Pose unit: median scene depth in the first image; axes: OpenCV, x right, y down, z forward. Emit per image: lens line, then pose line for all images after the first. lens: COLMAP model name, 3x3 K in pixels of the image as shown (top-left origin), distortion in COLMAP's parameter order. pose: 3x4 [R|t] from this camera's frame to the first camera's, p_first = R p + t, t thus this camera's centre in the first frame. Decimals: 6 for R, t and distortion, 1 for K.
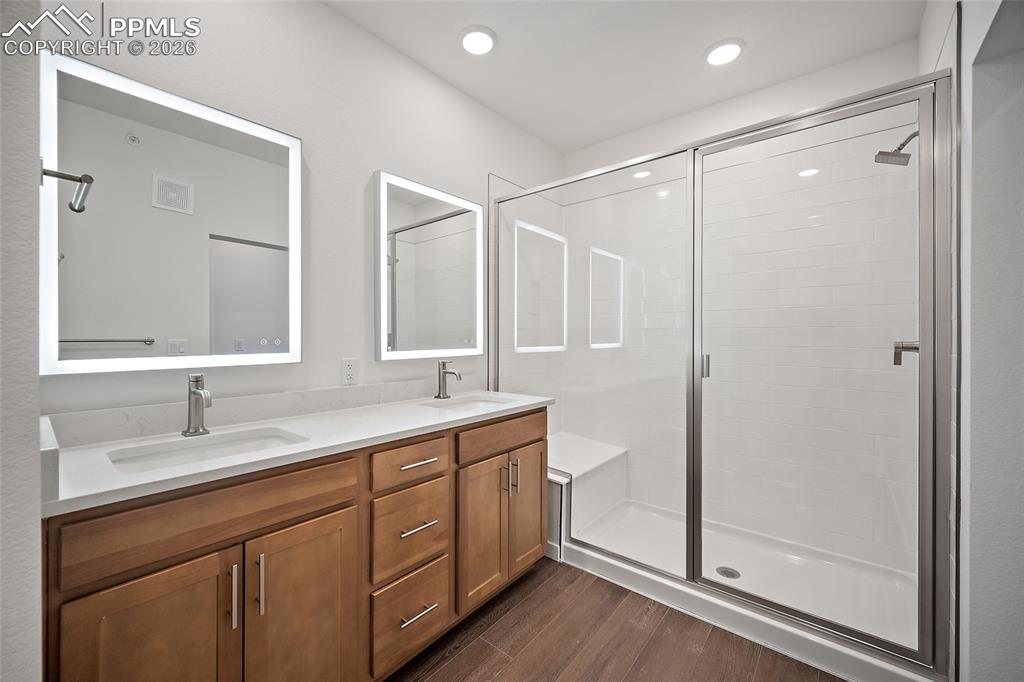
lens RADIAL K [[404.9, 0, 518.1], [0, 404.9, 337.3], [0, 0, 1]] dist [0.000306, -0.000164]
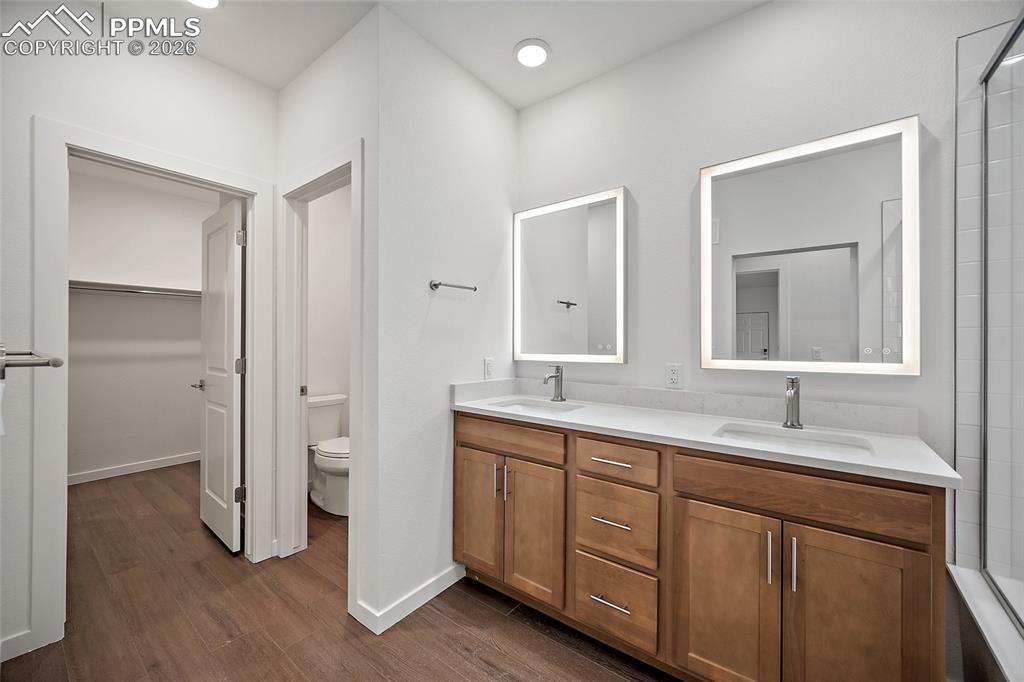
lens RADIAL K [[404.9, 0, 517.6], [0, 404.9, 341.6], [0, 0, 1]] dist [0.000306, -0.000164]
pose [[0.028810, -0.001539, -0.999584, 0.744736], [-0.004158, 0.999990, -0.001659, -0.002697], [0.999576, 0.004204, 0.028804, 0.657451]]
